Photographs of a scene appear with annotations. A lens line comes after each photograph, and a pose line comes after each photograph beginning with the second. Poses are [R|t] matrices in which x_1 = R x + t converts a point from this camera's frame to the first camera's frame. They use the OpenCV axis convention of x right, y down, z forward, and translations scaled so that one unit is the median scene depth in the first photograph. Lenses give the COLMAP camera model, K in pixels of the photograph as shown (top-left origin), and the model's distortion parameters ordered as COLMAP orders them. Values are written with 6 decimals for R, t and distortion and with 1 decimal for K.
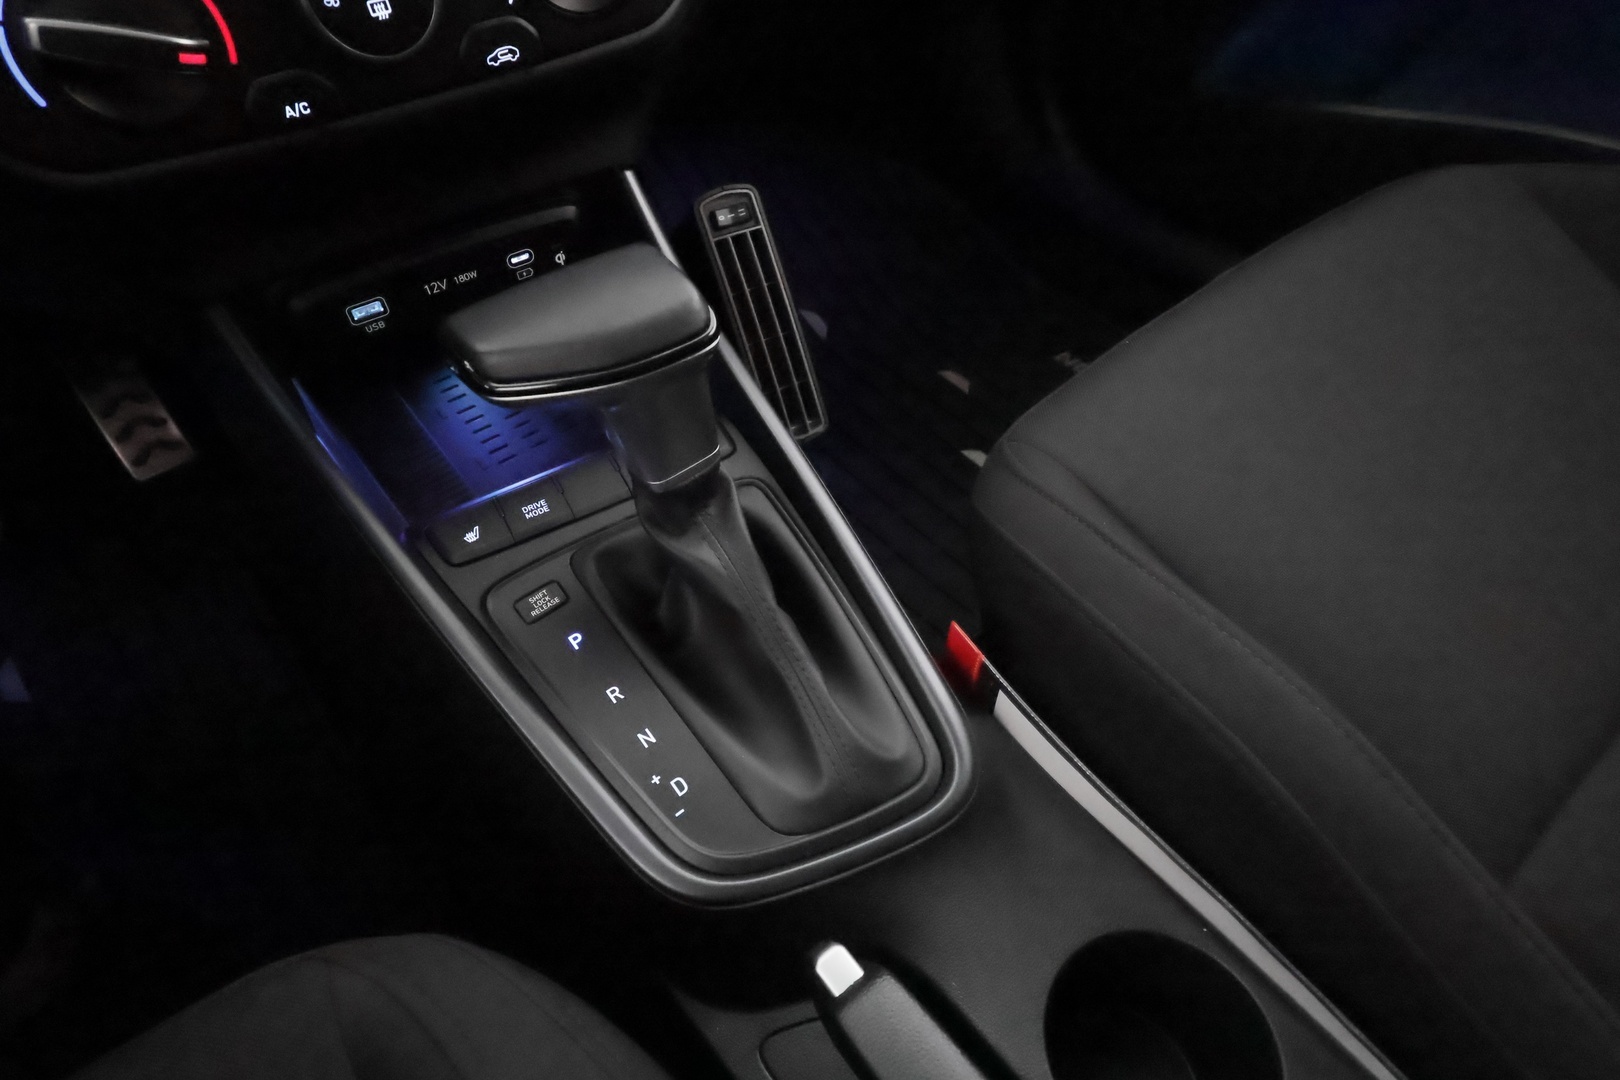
lens RADIAL K [[922.2, 0, 805.5], [0, 922.2, 535.9], [0, 0, 1]] dist [0.001639, 0.000321]
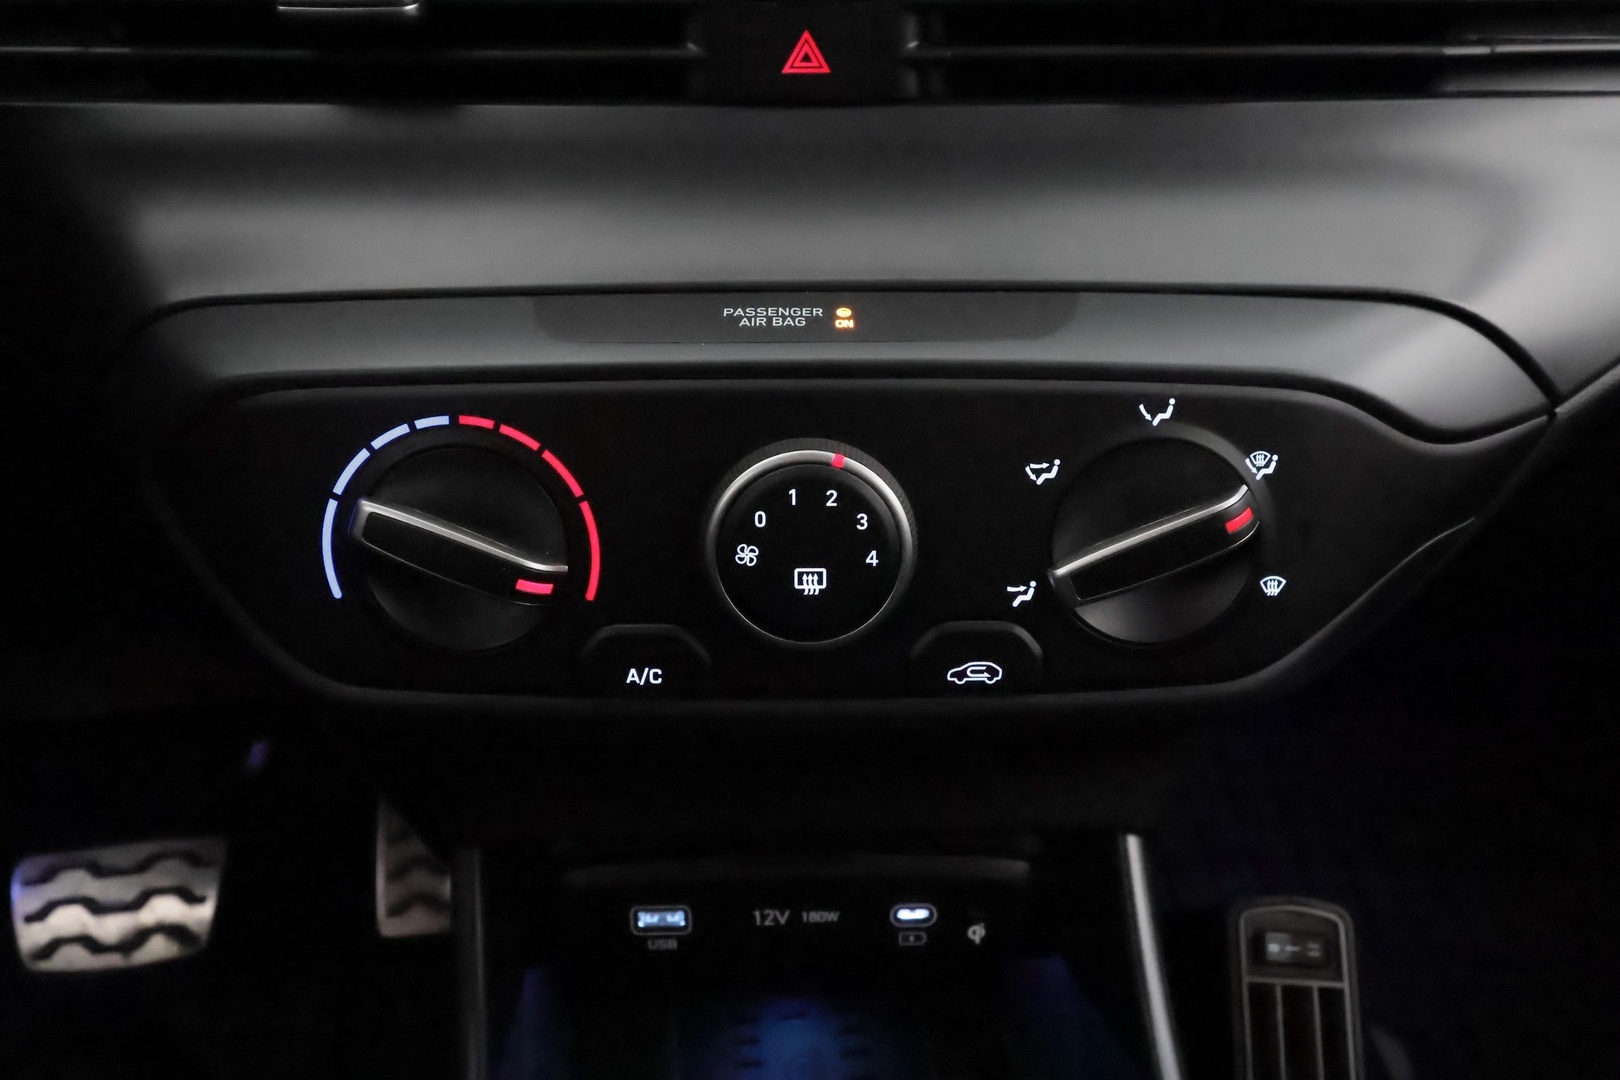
lens RADIAL K [[1239.7, 0, 810.0], [0, 1239.7, 540.0], [0, 0, 1]] dist [0.004111, -0.002181]
pose [[0.859517, 0.229016, -0.456928, -0.052476], [-0.407784, 0.846232, -0.342935, -0.209197], [0.308129, 0.481086, 0.820739, 0.196017]]
